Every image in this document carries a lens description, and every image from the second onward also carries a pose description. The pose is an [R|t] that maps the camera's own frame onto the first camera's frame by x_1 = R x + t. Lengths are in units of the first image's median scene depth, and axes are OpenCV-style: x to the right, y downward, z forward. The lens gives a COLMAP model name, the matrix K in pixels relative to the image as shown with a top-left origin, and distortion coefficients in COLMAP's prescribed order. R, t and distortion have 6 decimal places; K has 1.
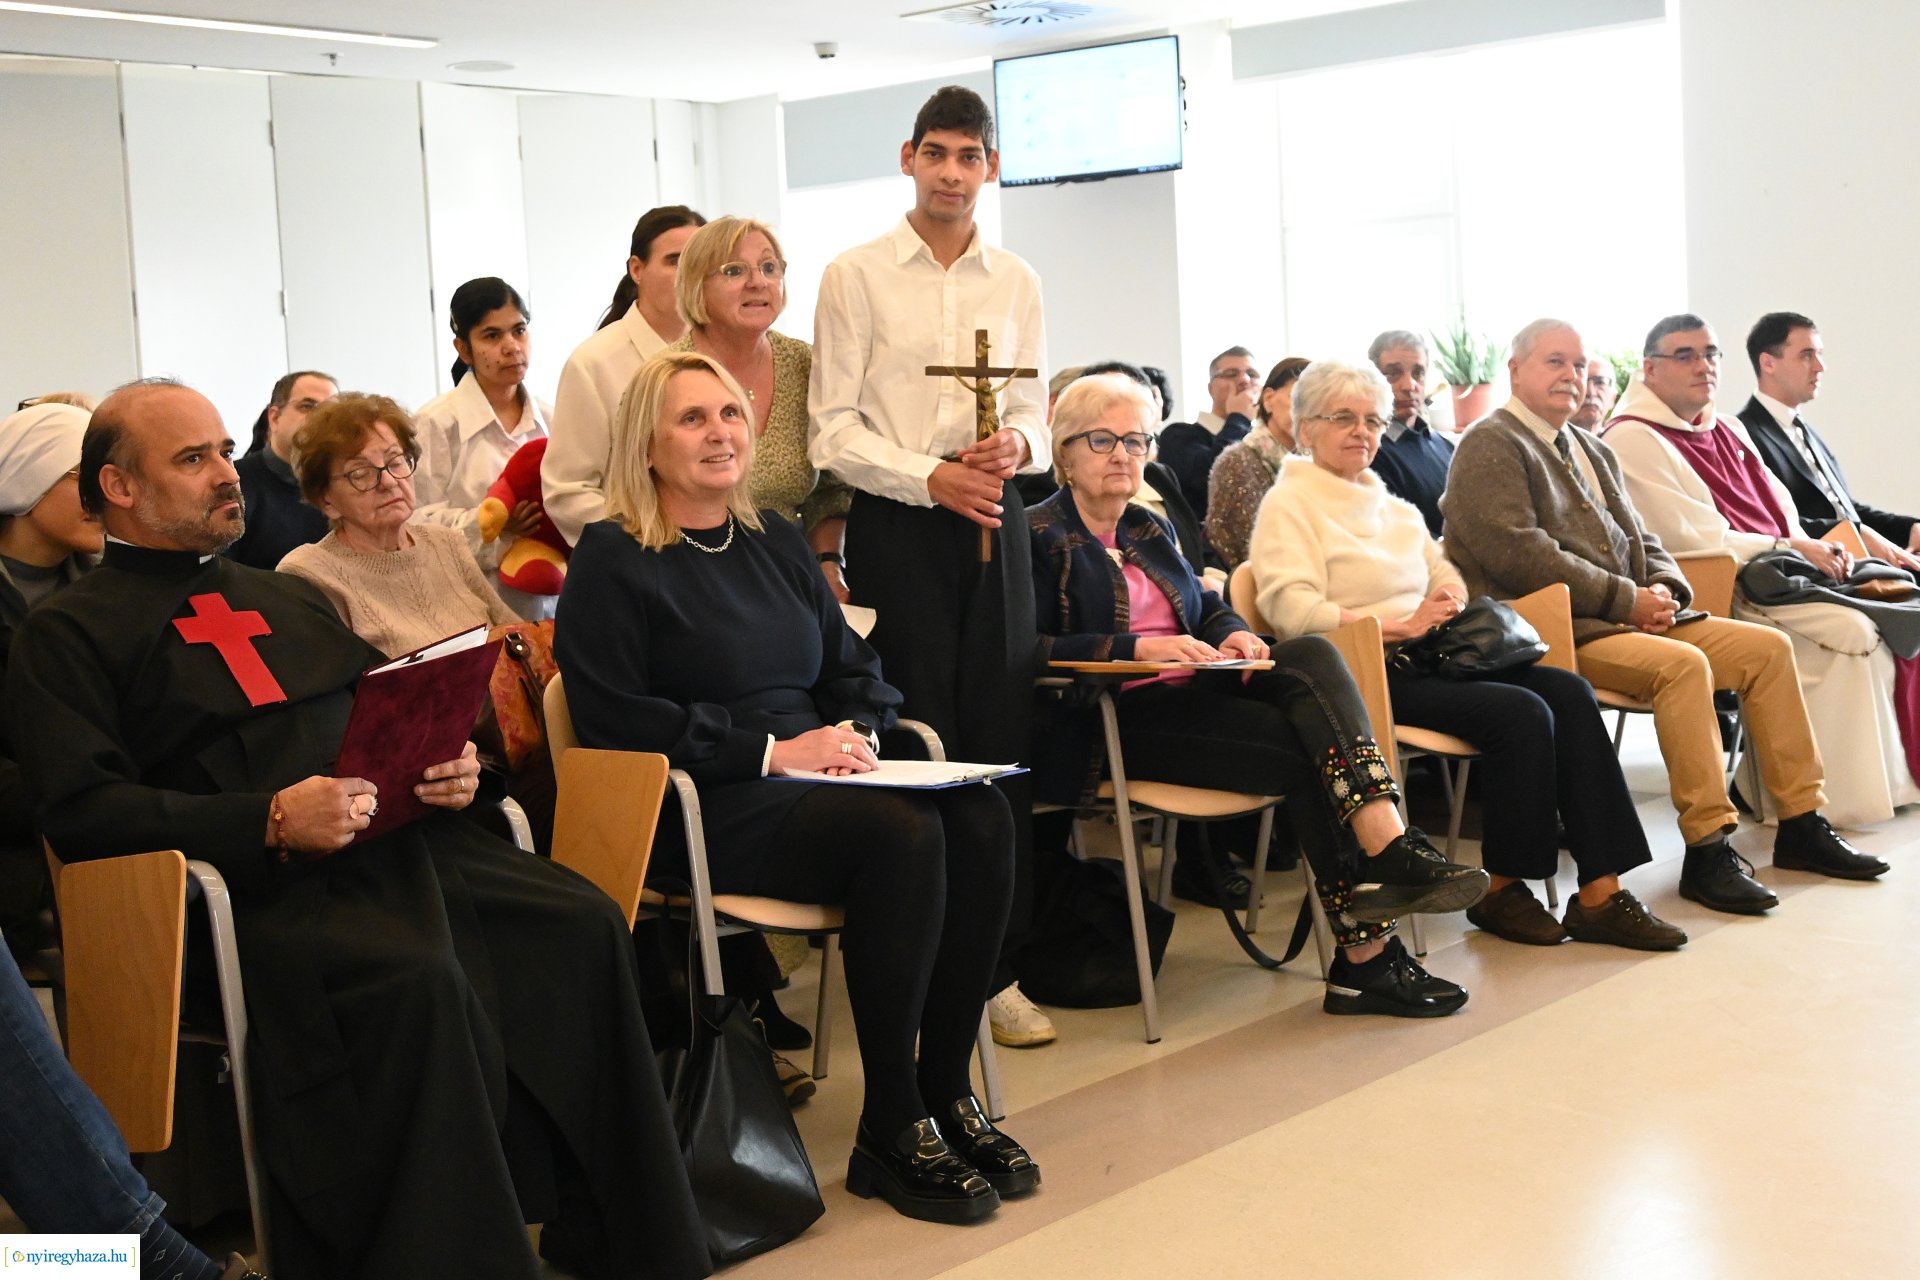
lens RADIAL K [[2549.6, 0, 1082.5], [0, 2549.6, 578.5], [0, 0, 1]] dist [-0.019108, 0.000000]
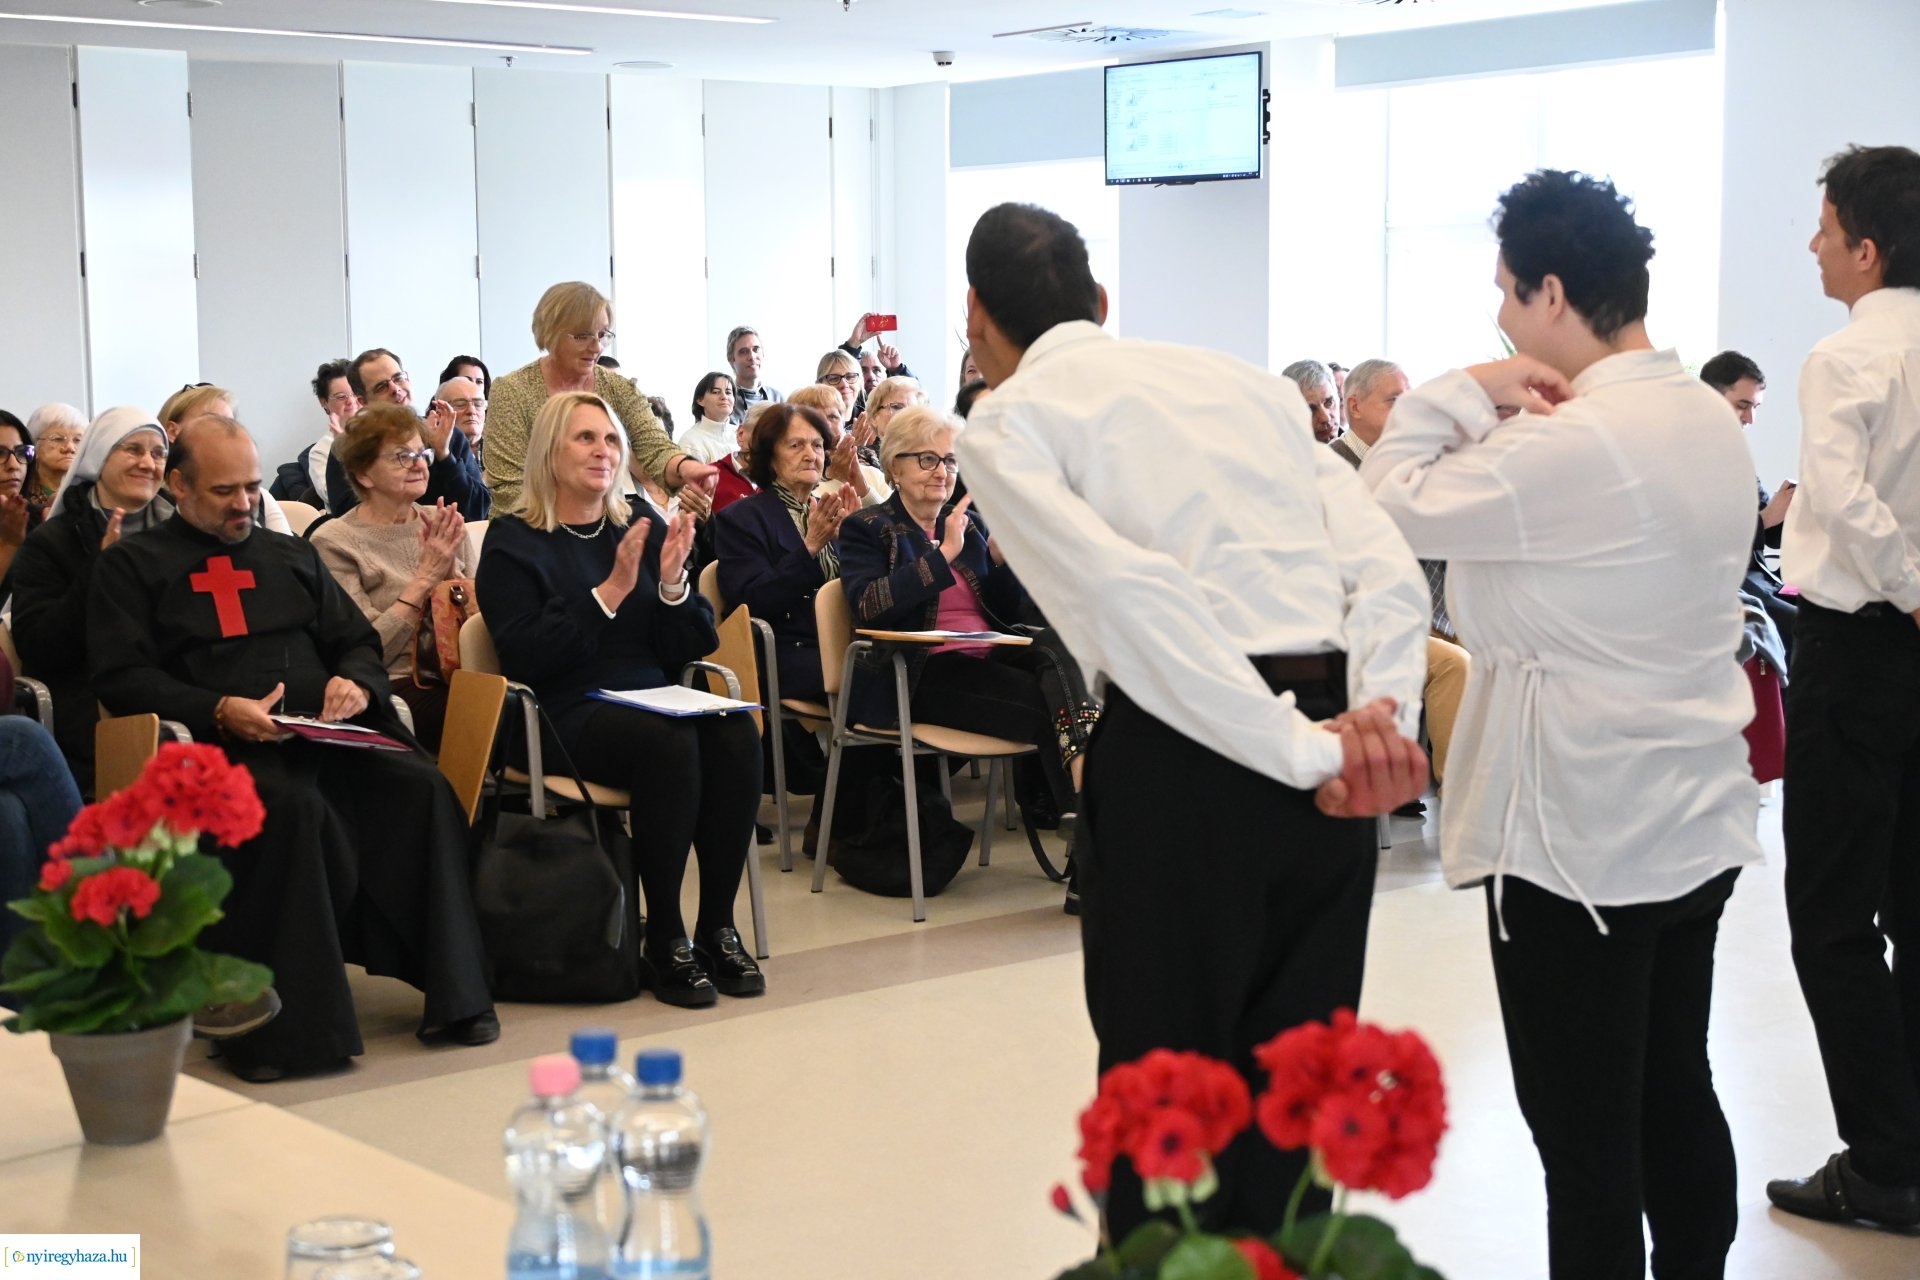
lens RADIAL K [[2826.0, 0, 905.5], [0, 2826.0, 679.7], [0, 0, 1]] dist [0.020103, 0.000000]
pose [[0.975344, 0.066850, -0.210319, 0.160260], [-0.054296, 0.996413, 0.064915, -0.018735], [0.213904, -0.051895, 0.975475, -0.210635]]
